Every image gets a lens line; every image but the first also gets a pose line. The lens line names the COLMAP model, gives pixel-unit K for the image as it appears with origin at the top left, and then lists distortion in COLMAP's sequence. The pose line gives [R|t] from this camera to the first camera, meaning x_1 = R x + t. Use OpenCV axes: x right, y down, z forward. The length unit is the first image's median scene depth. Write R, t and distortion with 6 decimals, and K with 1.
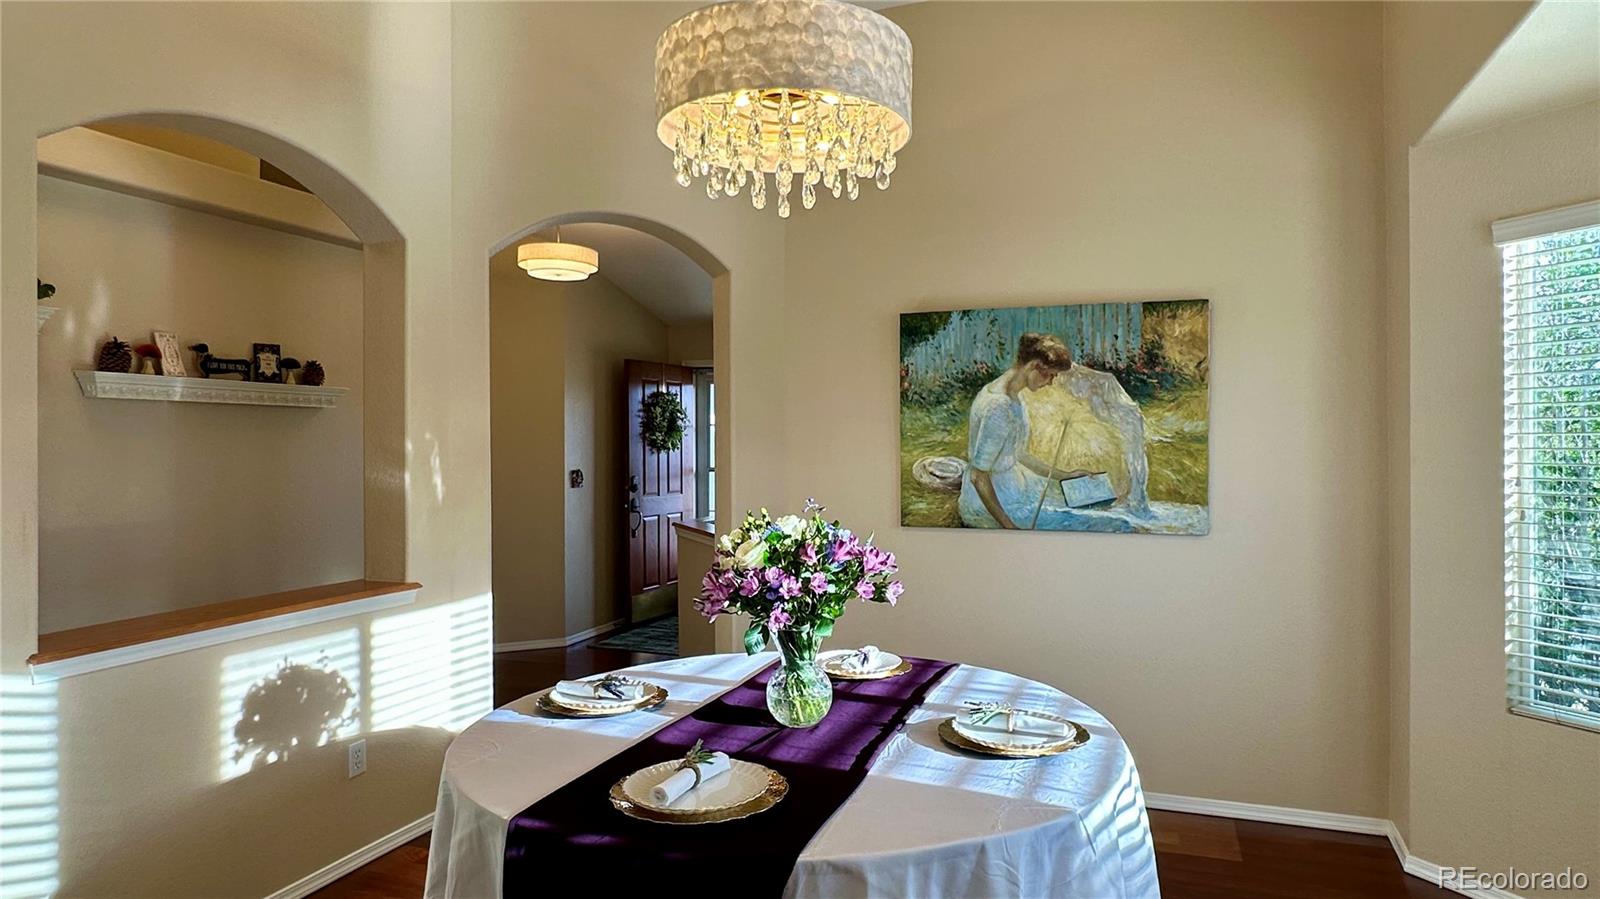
lens RADIAL K [[947.3, 0, 800.0], [0, 947.3, 449.5], [0, 0, 1]] dist [0.001286, -0.000043]
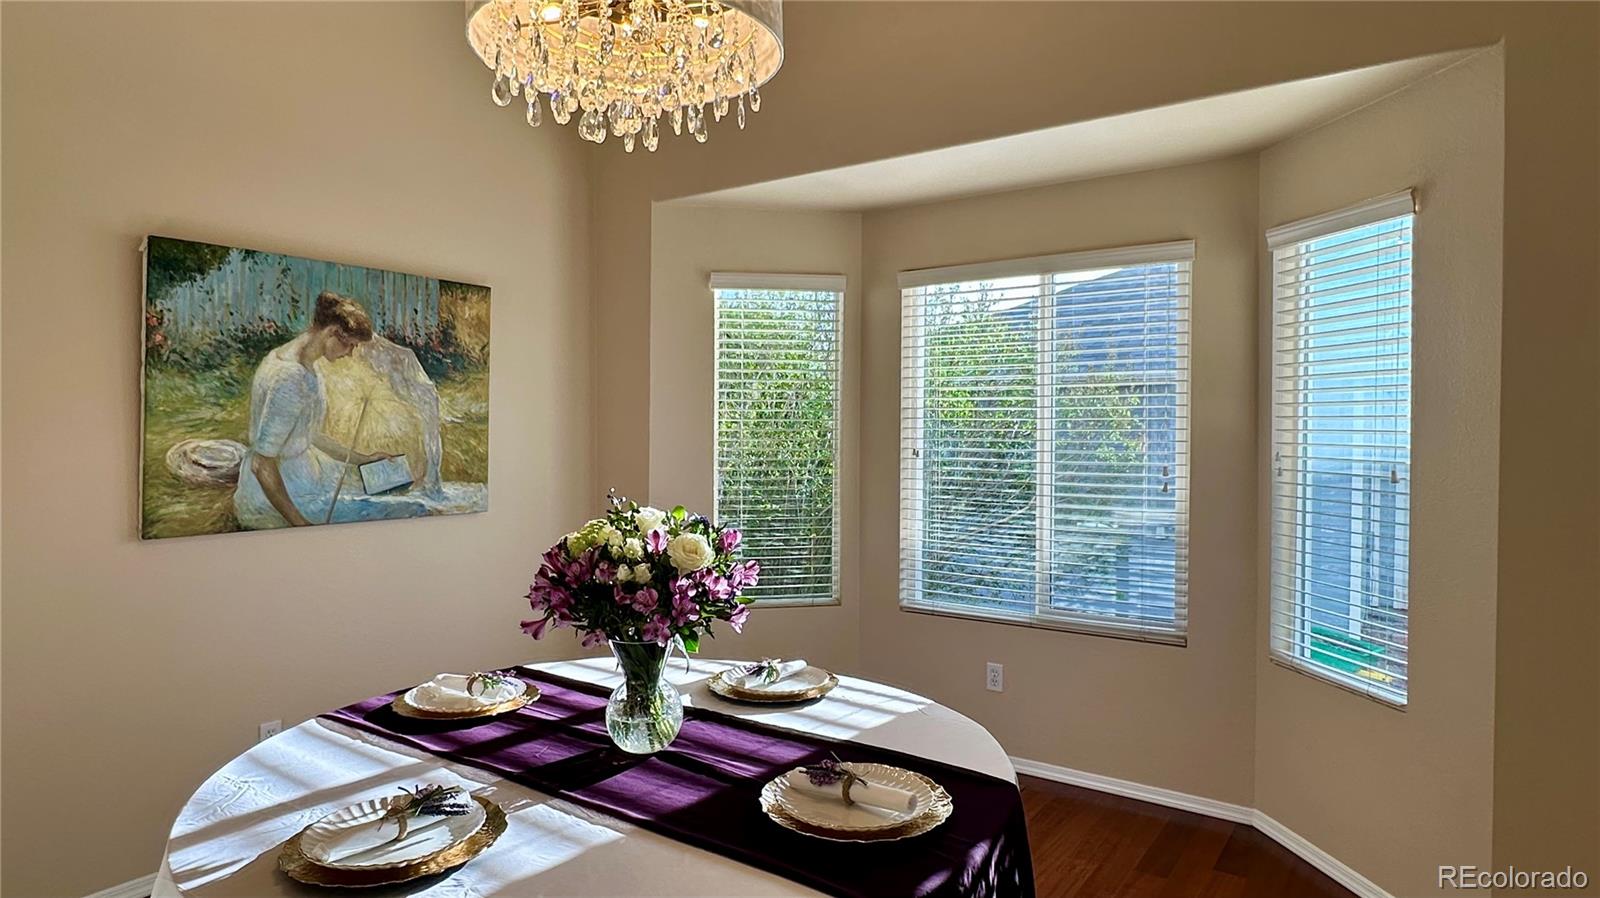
lens RADIAL K [[947.3, 0, 800.0], [0, 947.3, 449.0], [0, 0, 1]] dist [0.001286, -0.000043]
pose [[0.251527, -0.022664, 0.967585, -0.474056], [-0.006830, 0.999659, 0.025191, -0.007327], [-0.967826, -0.012945, 0.251287, 0.376907]]
